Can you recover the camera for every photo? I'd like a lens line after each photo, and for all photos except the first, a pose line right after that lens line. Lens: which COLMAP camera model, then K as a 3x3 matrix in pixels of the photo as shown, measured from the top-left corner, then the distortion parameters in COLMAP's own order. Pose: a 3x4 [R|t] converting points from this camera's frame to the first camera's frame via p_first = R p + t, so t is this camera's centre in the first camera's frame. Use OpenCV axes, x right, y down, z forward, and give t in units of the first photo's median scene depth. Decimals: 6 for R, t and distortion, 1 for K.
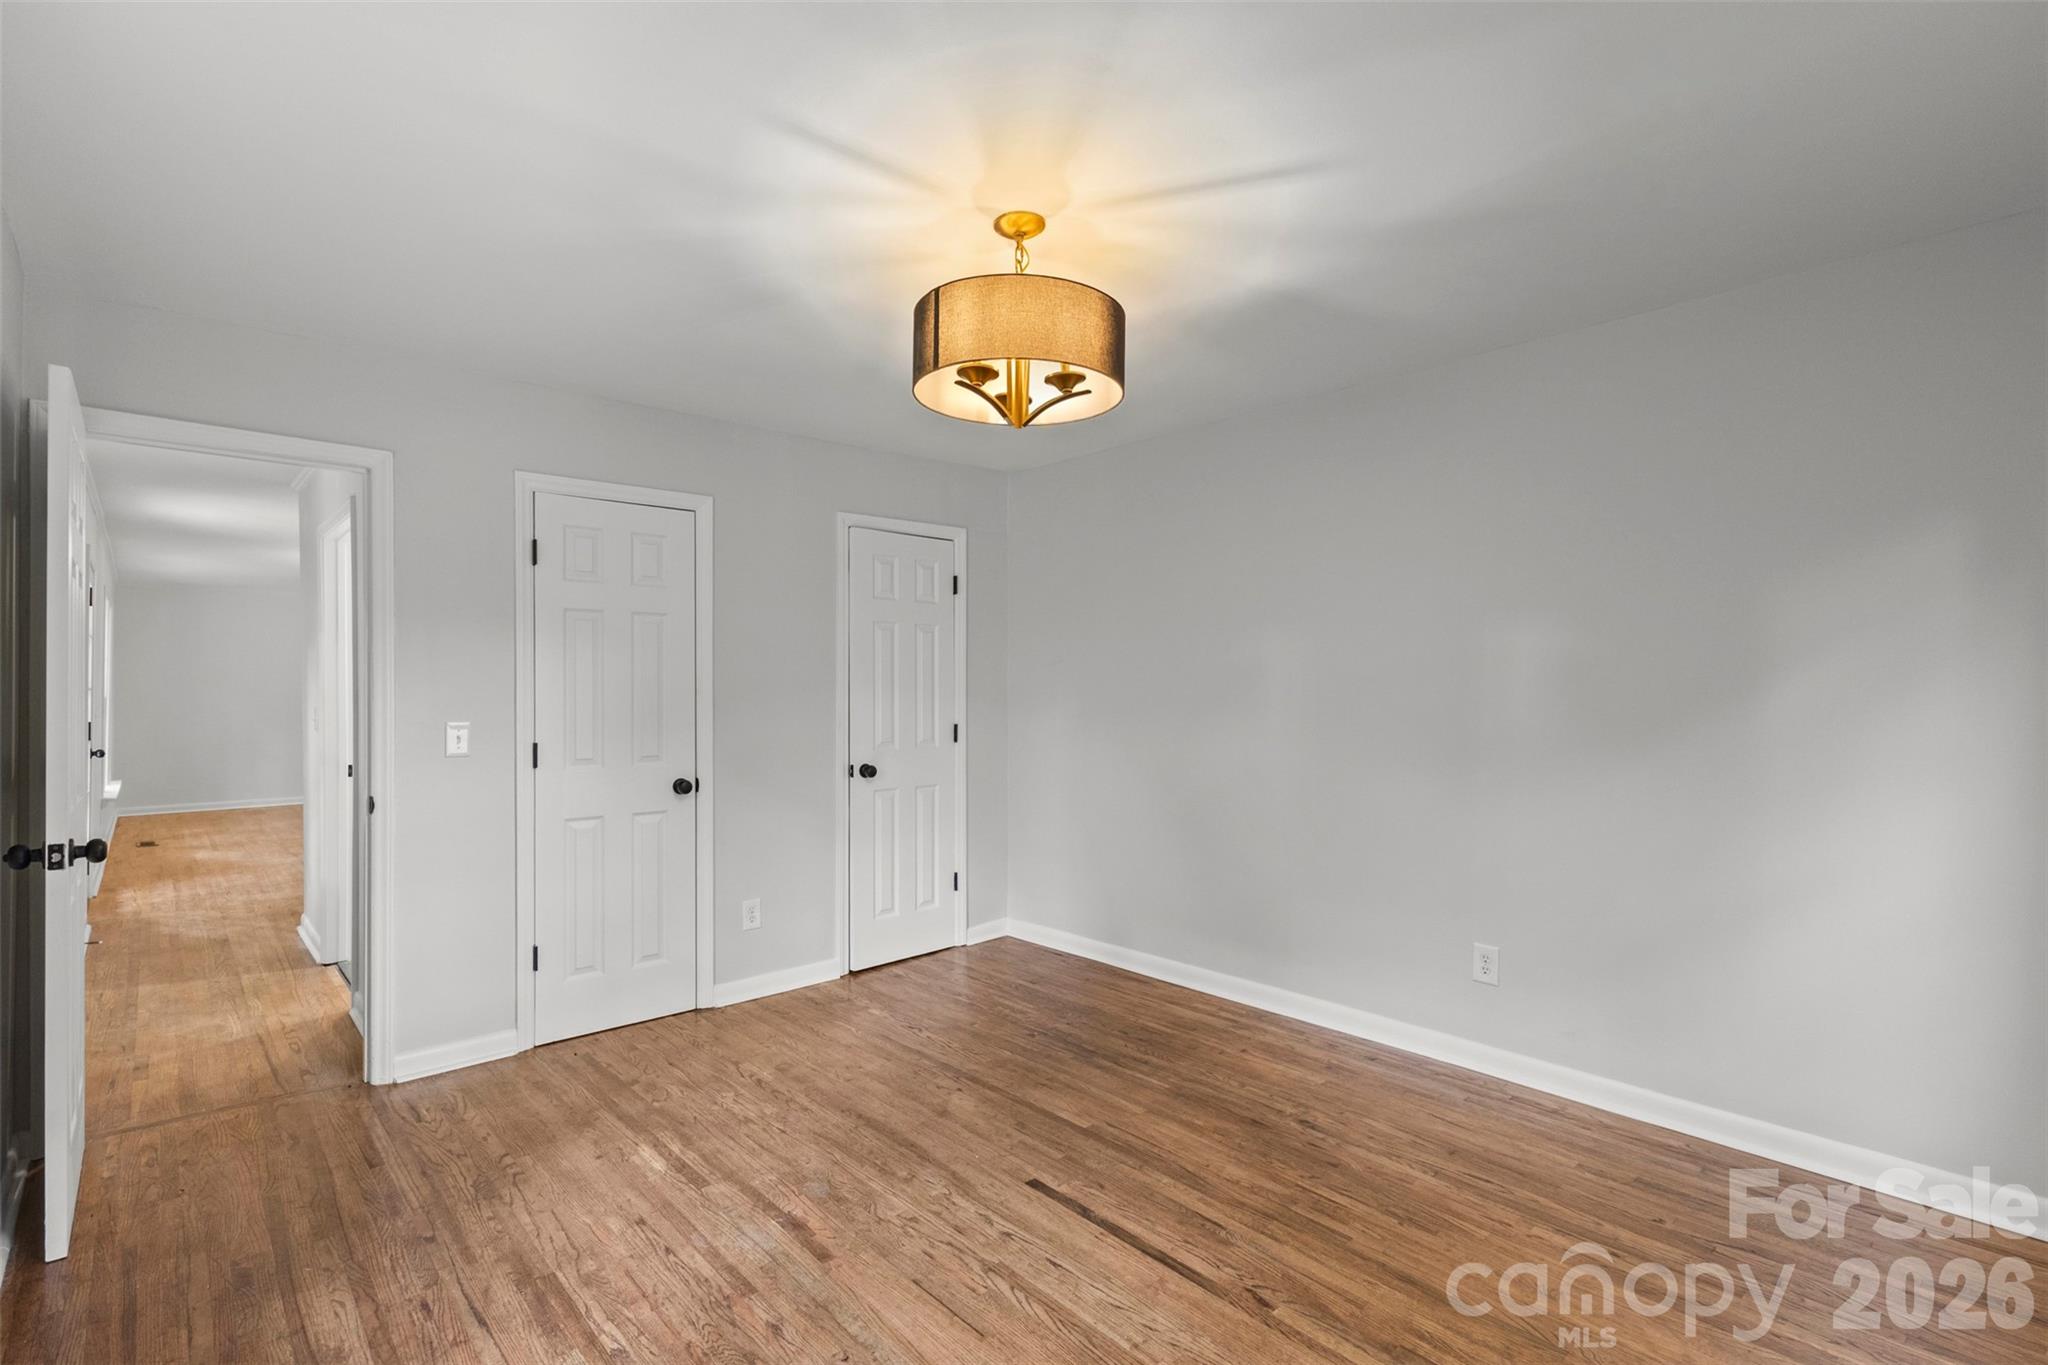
lens RADIAL K [[950.9, 0, 1022.7], [0, 950.9, 688.7], [0, 0, 1]] dist [0.011479, -0.002223]
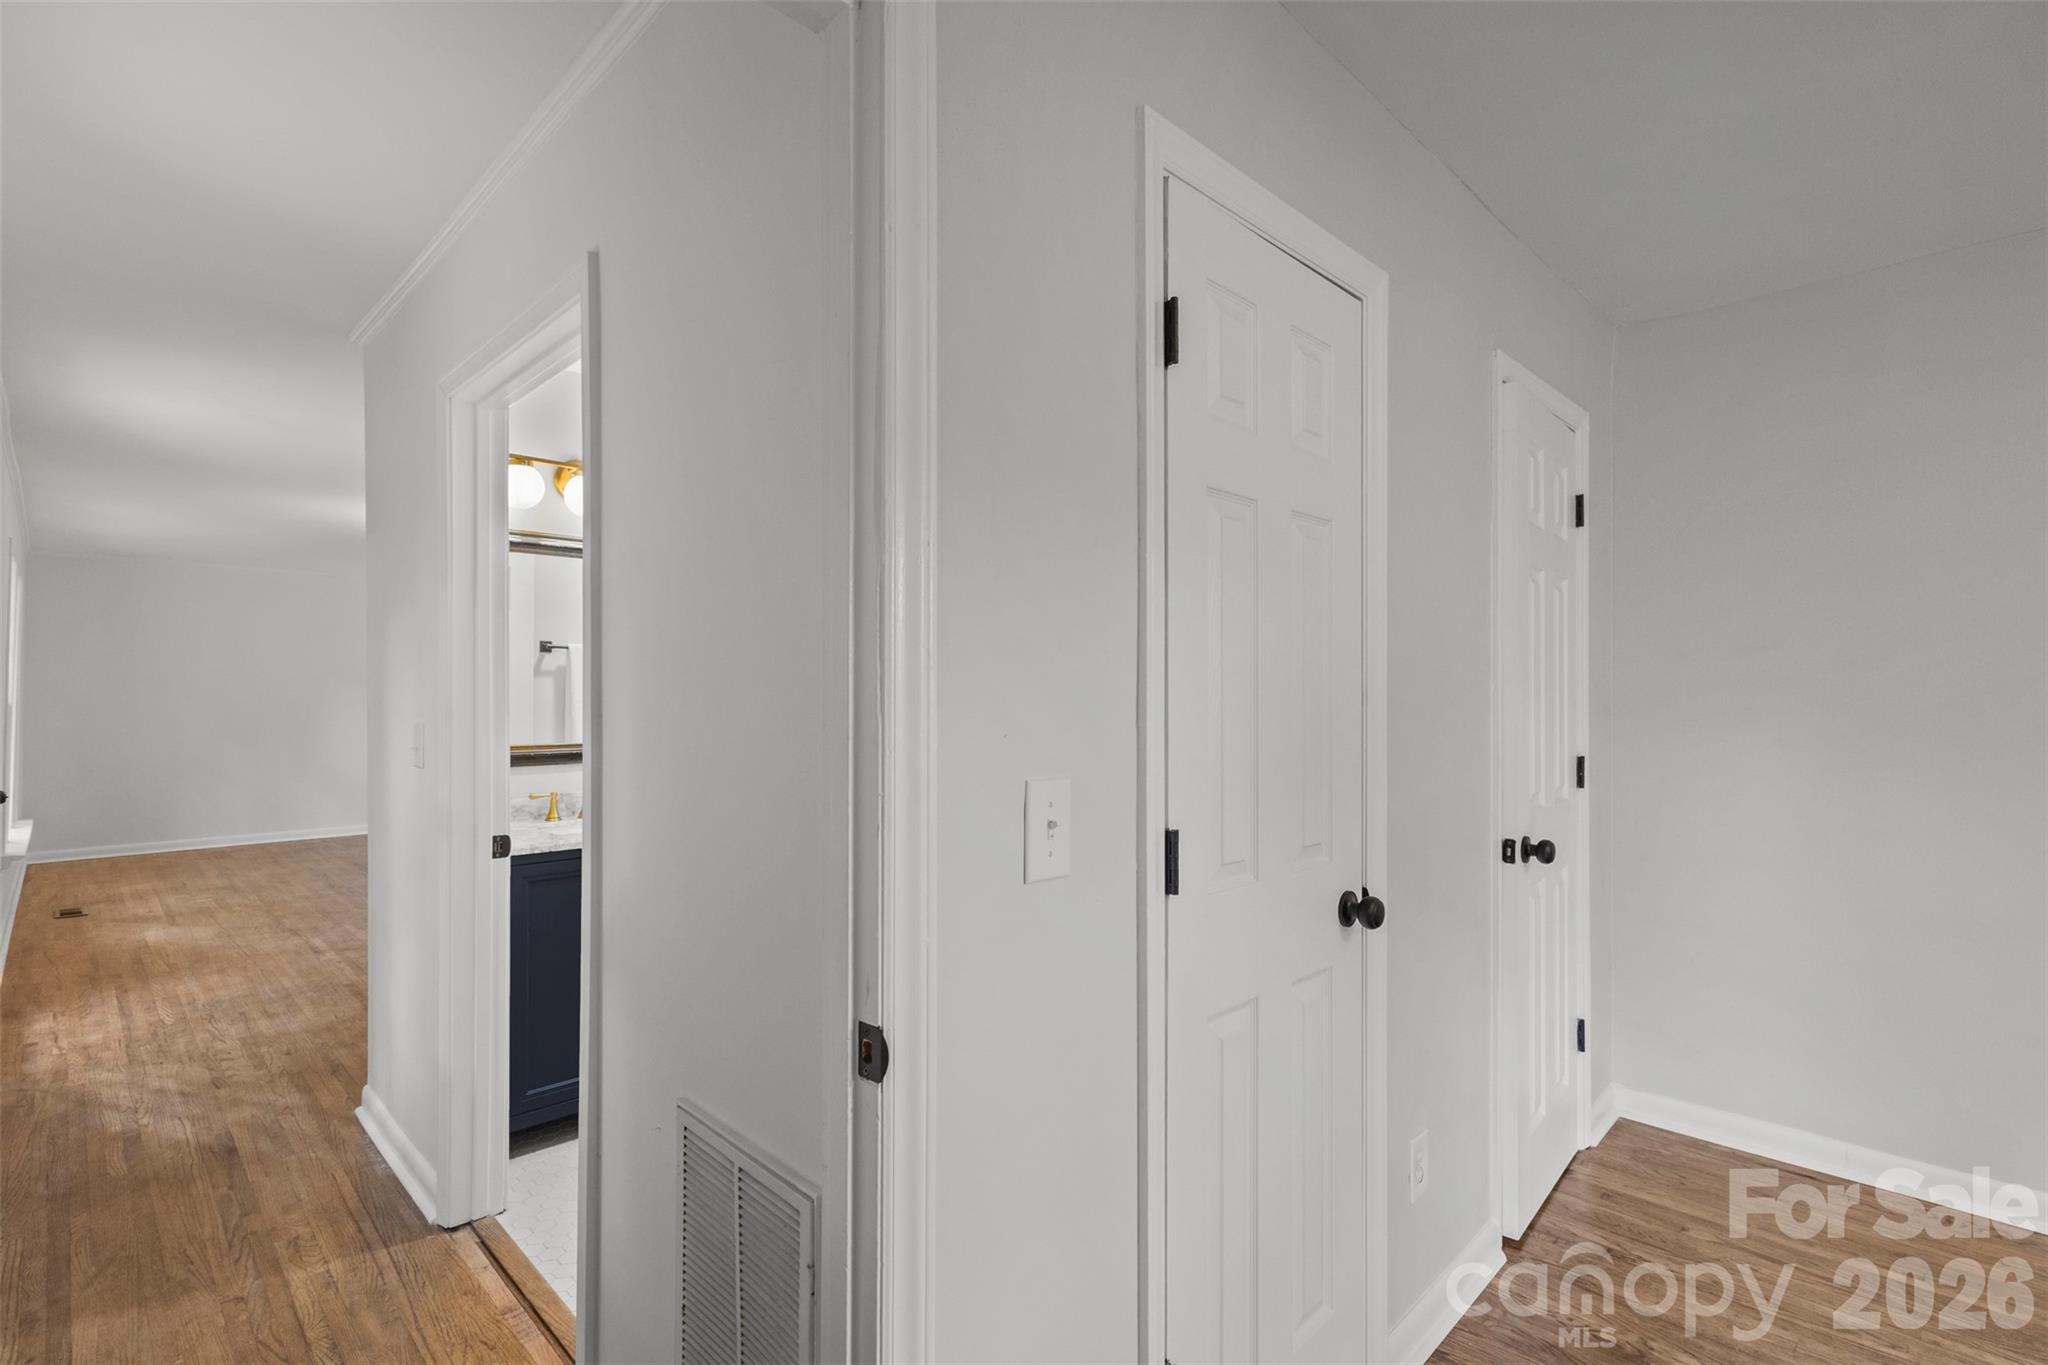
lens RADIAL K [[950.9, 0, 1026.2], [0, 950.9, 676.6], [0, 0, 1]] dist [0.011479, -0.002223]
pose [[0.998800, -0.004162, 0.048789, -0.239080], [0.004773, 0.999911, -0.012429, -0.000319], [-0.048733, 0.012647, 0.998732, 0.252226]]
